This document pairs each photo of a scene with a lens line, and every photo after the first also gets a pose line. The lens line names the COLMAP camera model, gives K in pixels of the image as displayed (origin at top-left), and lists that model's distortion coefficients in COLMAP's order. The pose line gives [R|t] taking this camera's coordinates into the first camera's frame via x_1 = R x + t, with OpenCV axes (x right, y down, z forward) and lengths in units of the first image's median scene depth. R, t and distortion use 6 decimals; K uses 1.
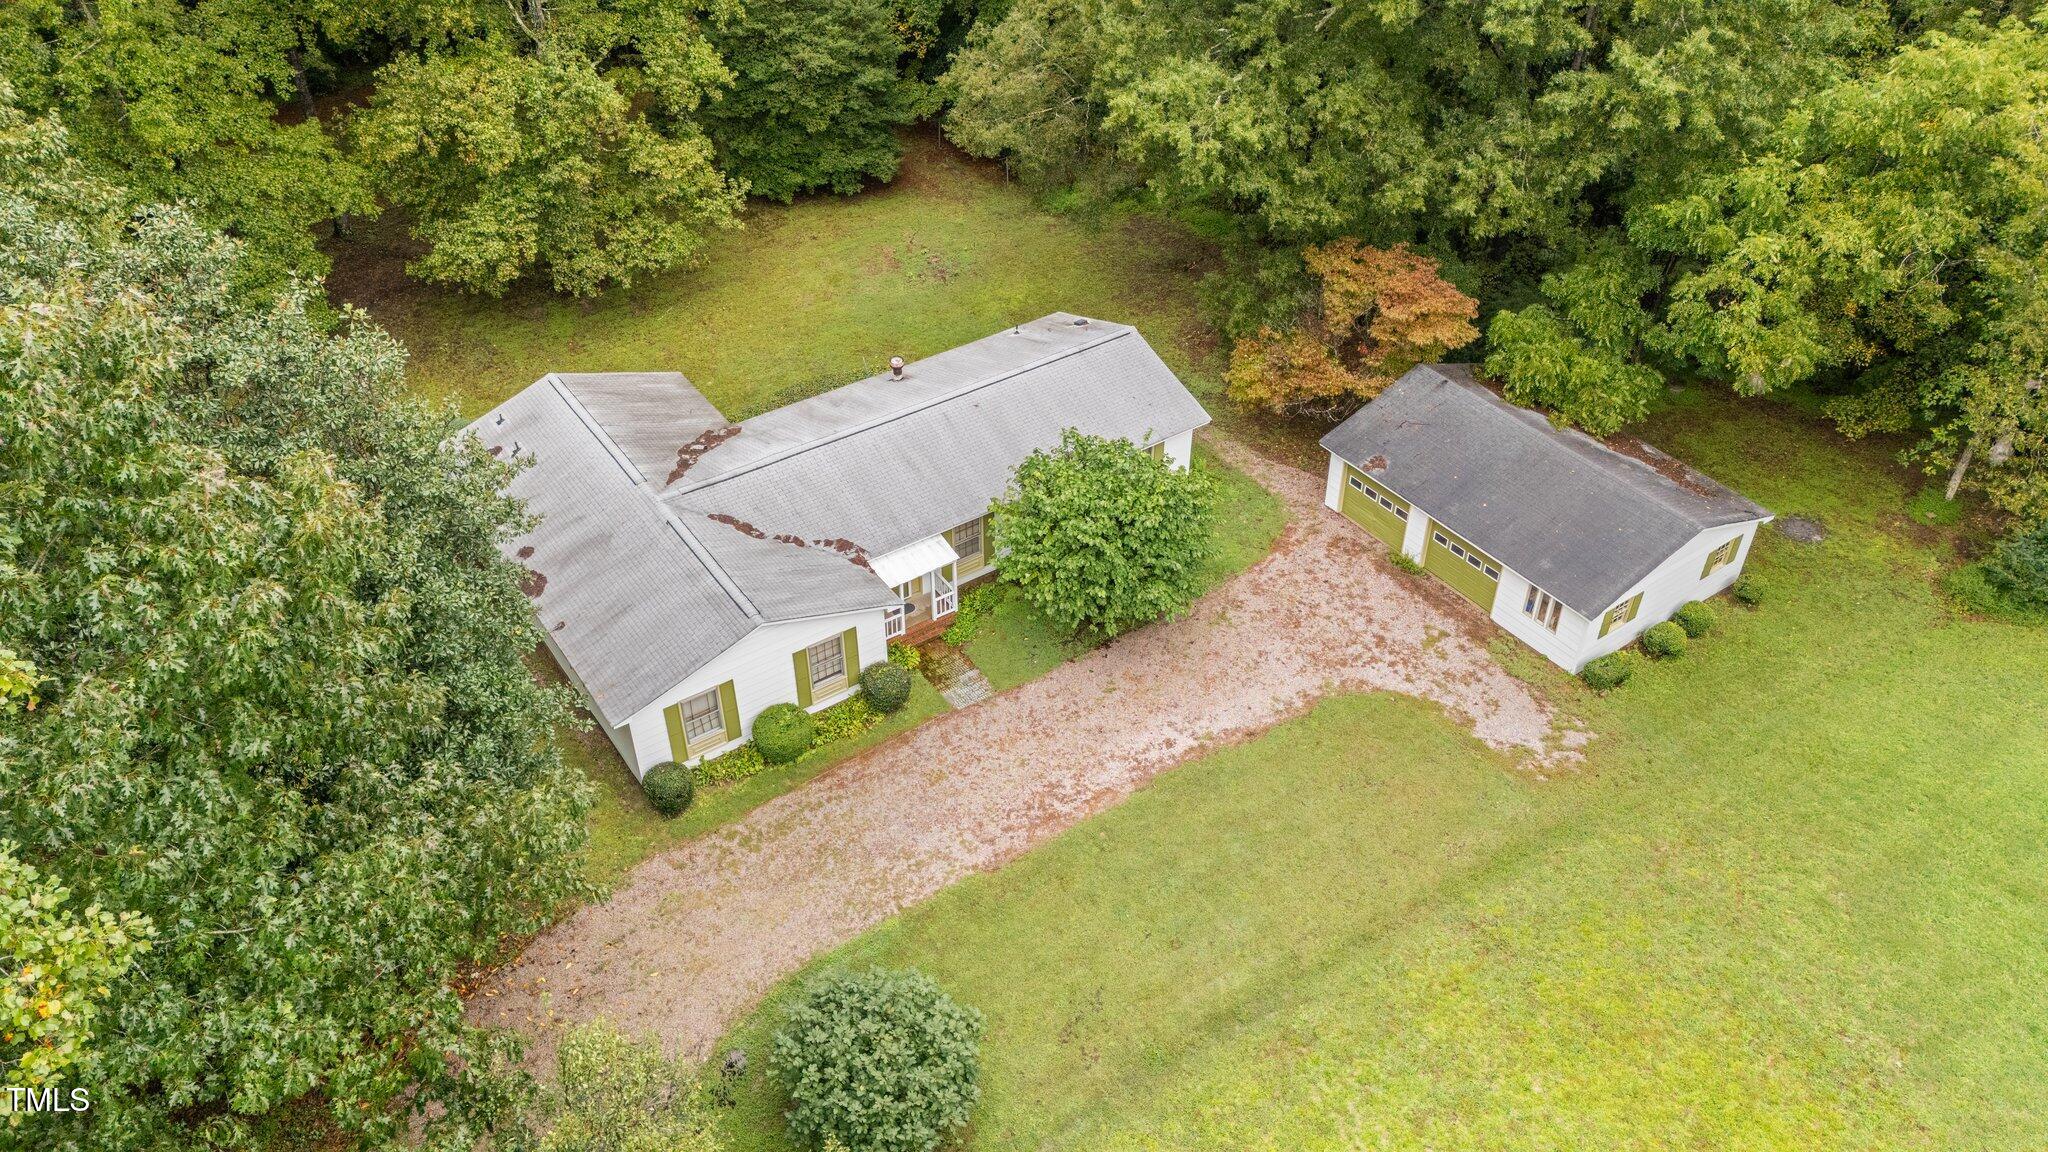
lens RADIAL K [[1494.1, 0, 1032.0], [0, 1494.1, 581.1], [0, 0, 1]] dist [0.062689, -0.018365]
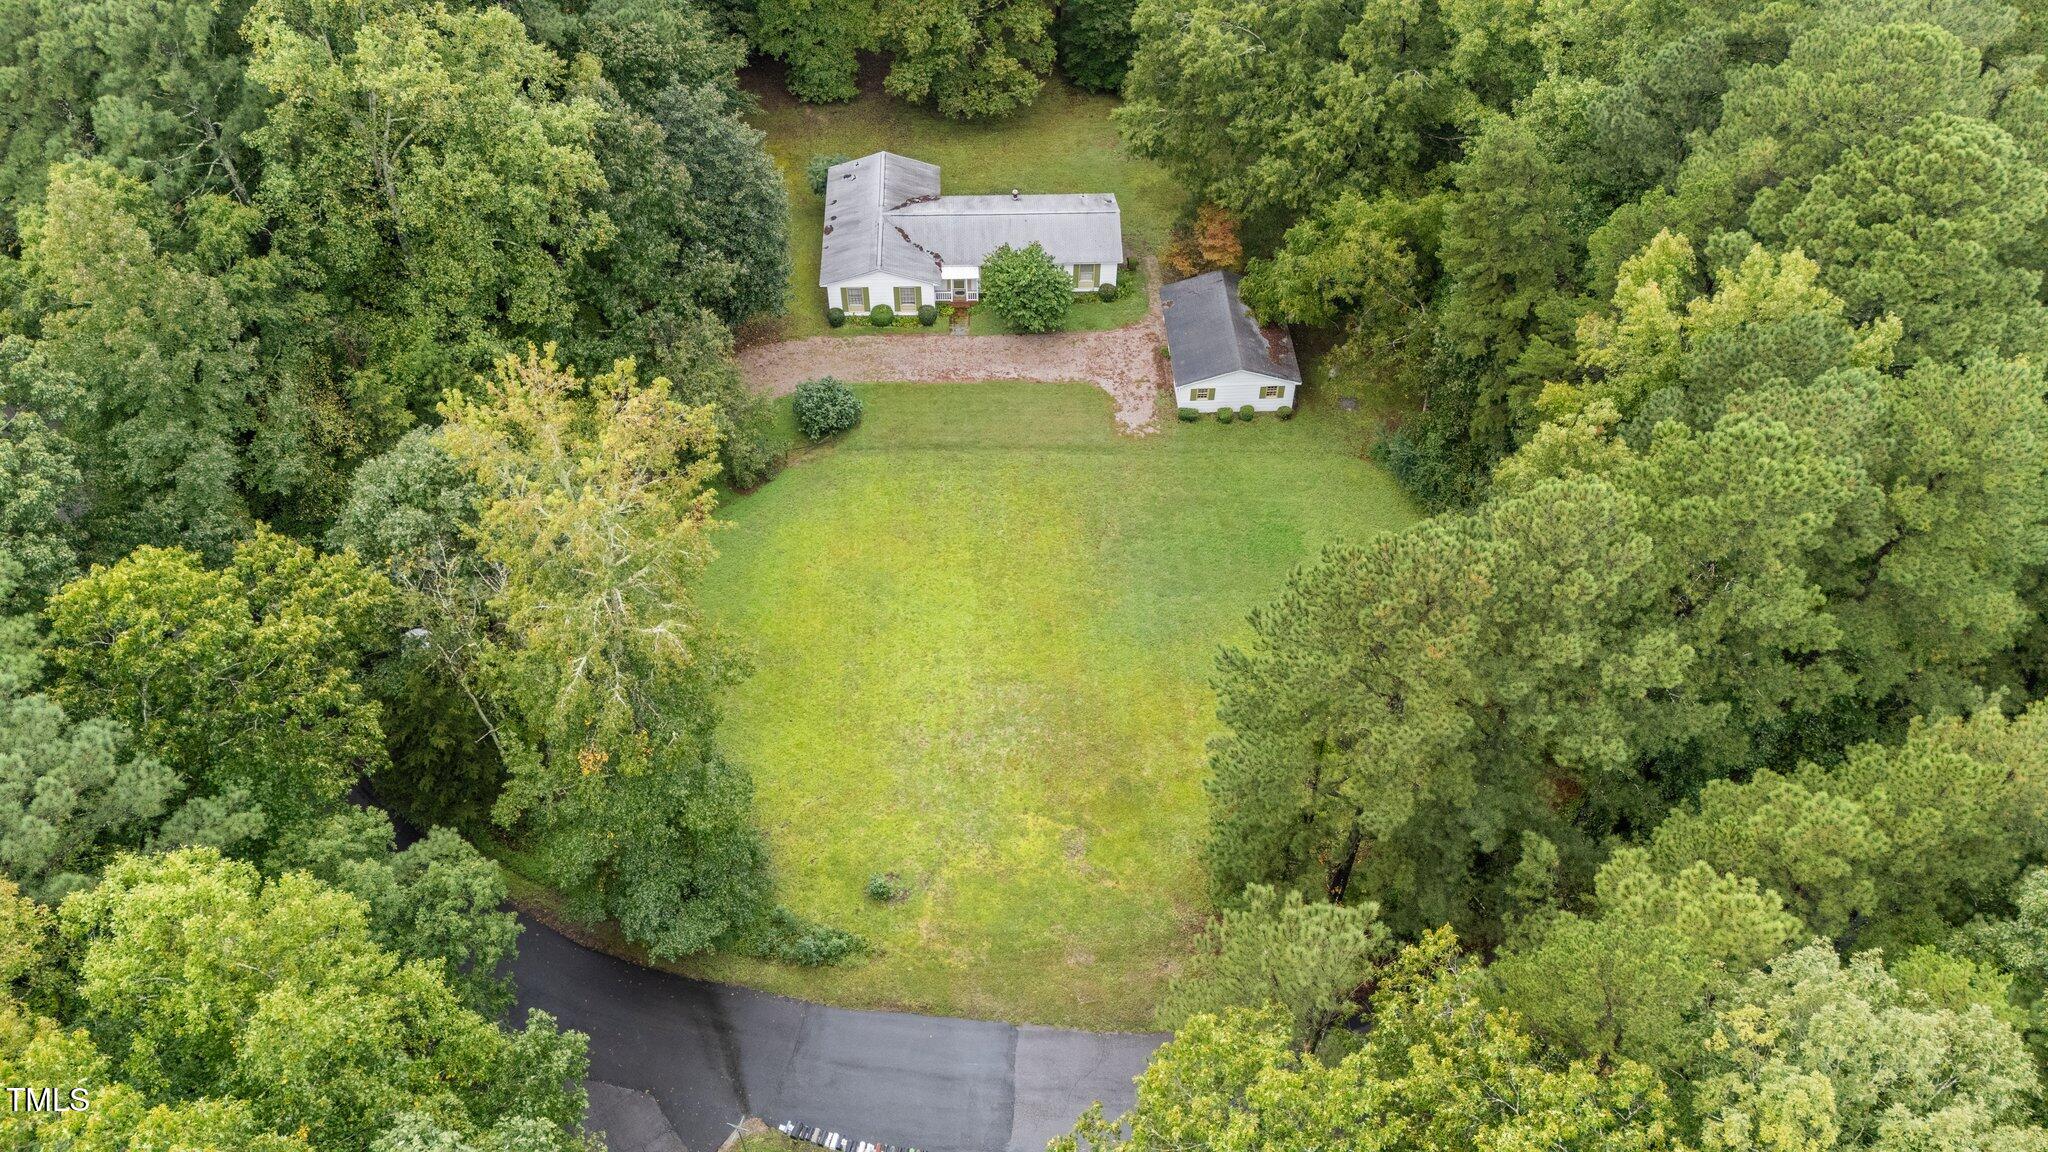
lens RADIAL K [[1494.1, 0, 1019.0], [0, 1494.1, 578.0], [0, 0, 1]] dist [0.062689, -0.018365]
pose [[0.846153, 0.401706, -0.350225, 1.017989], [-0.349352, 0.914355, 0.204715, -0.087796], [0.402465, -0.050868, 0.914021, -1.179148]]
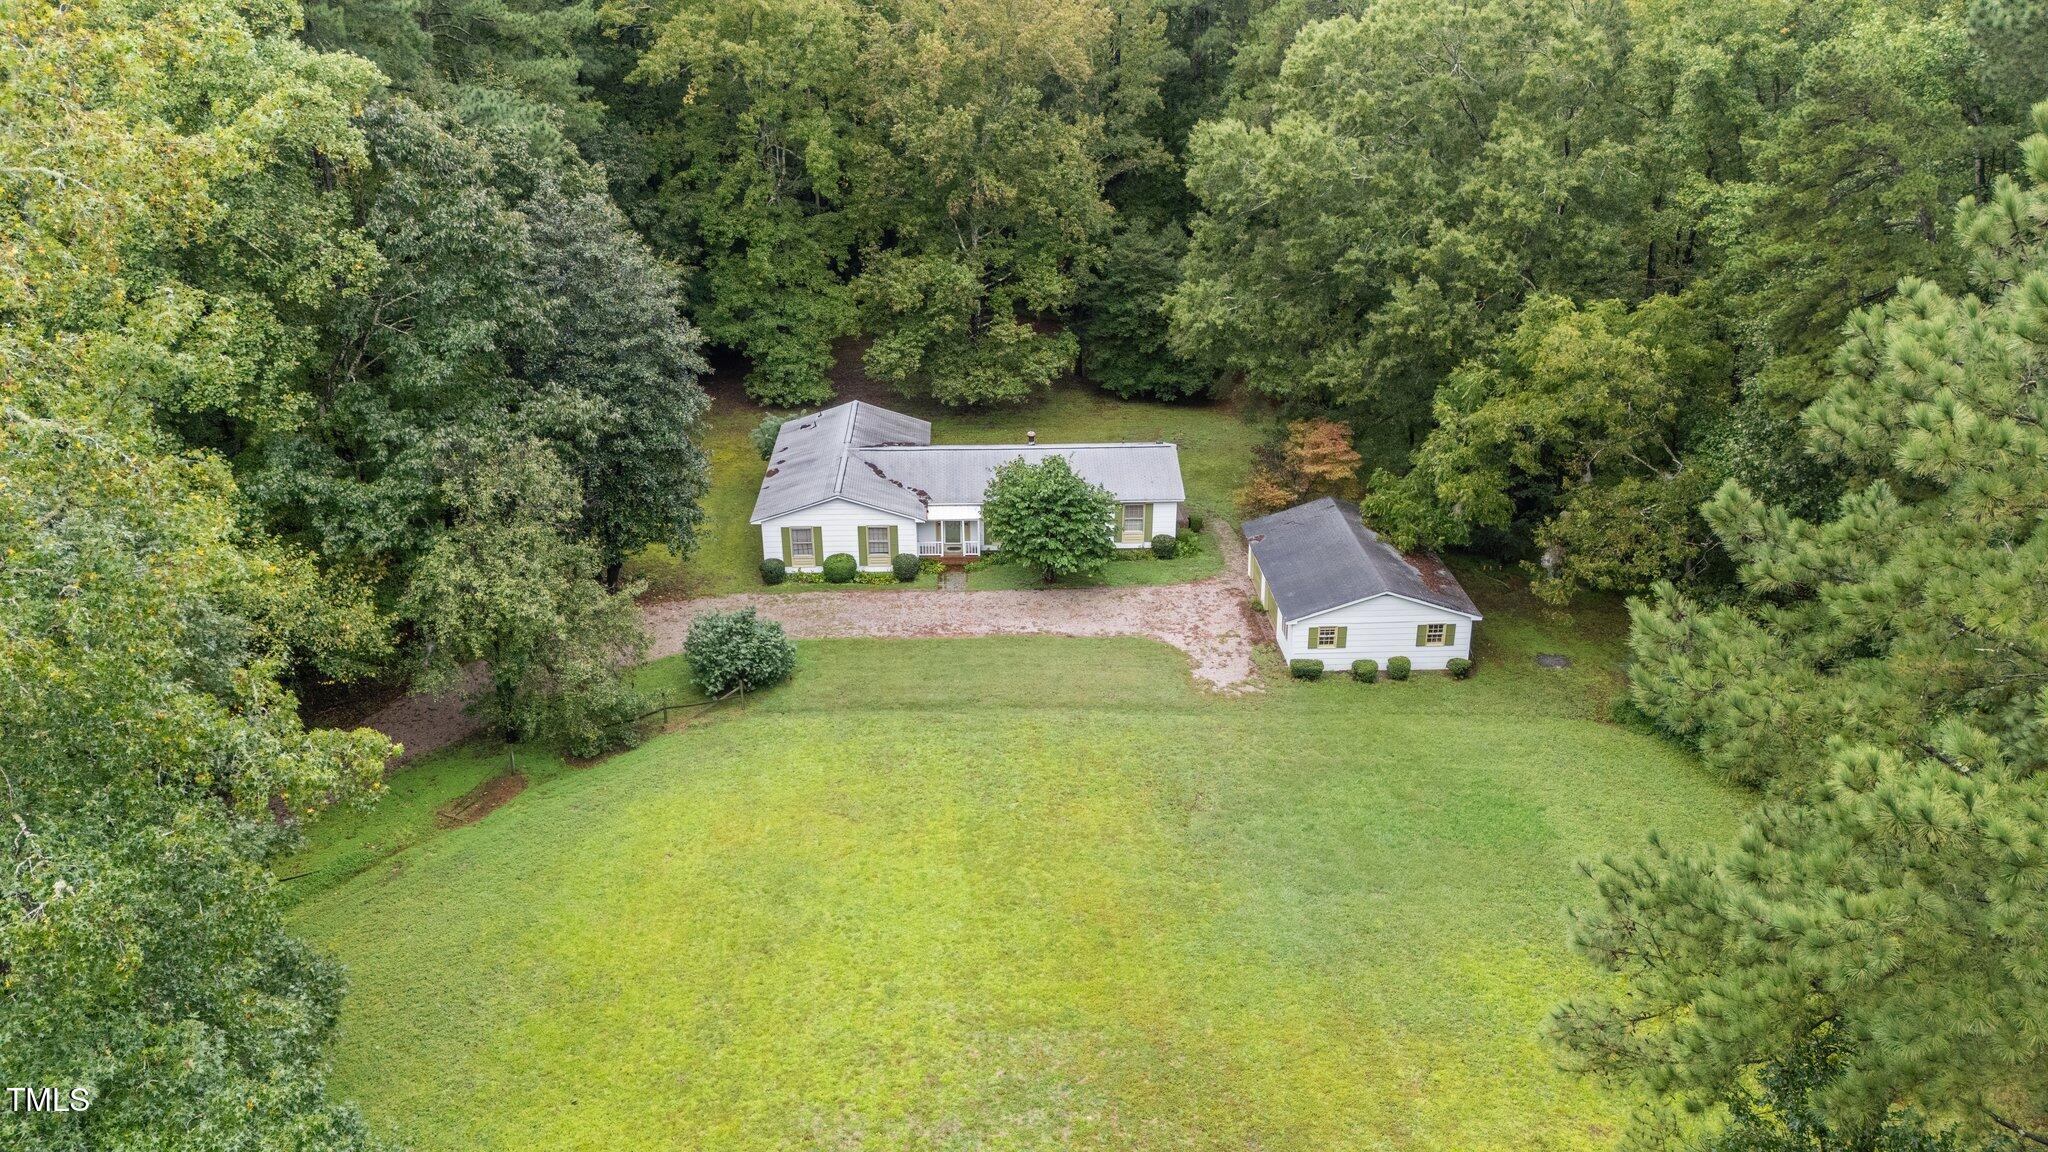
lens RADIAL K [[1494.1, 0, 1015.0], [0, 1494.1, 562.3], [0, 0, 1]] dist [0.062689, -0.018365]
pose [[0.844353, 0.222695, -0.487314, 0.792861], [-0.343409, 0.923081, -0.173179, 0.299799], [0.411264, 0.313573, 0.855882, -0.403348]]
